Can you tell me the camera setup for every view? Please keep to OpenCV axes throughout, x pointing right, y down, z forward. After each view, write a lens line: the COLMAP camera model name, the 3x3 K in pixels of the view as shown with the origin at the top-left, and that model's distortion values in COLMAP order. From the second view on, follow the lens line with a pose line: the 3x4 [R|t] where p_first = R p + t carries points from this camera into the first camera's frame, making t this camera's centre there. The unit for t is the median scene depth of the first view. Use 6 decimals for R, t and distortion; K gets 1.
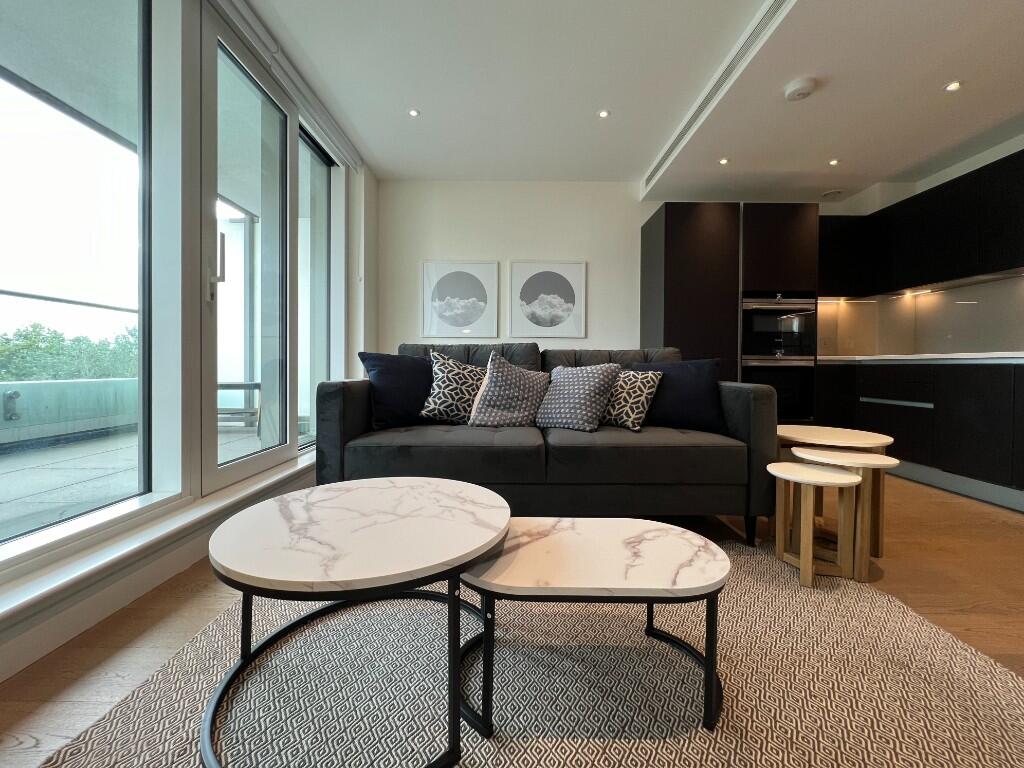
lens RADIAL K [[414.4, 0, 513.6], [0, 414.4, 366.2], [0, 0, 1]] dist [0.000039, -0.000167]
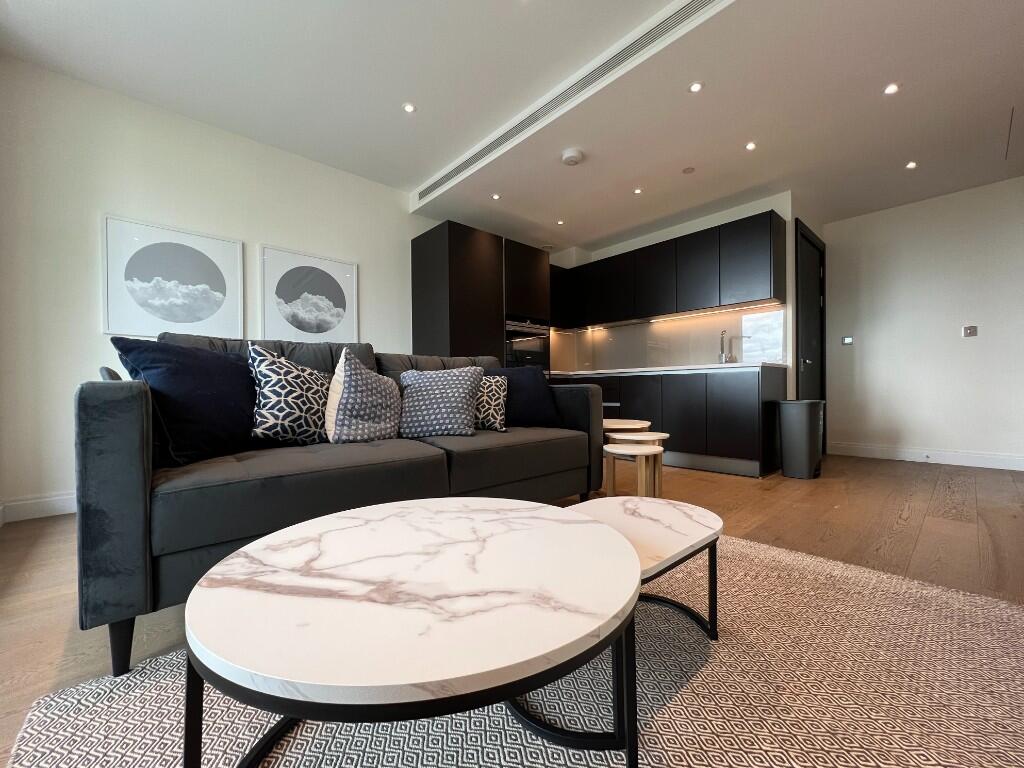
lens RADIAL K [[415.1, 0, 510.3], [0, 415.1, 390.7], [0, 0, 1]] dist [-0.000315, -0.000124]
pose [[0.743112, -0.013389, 0.669034, -0.361069], [0.014909, 0.999883, 0.003451, 0.048380], [-0.669001, 0.007410, 0.743224, 0.209886]]
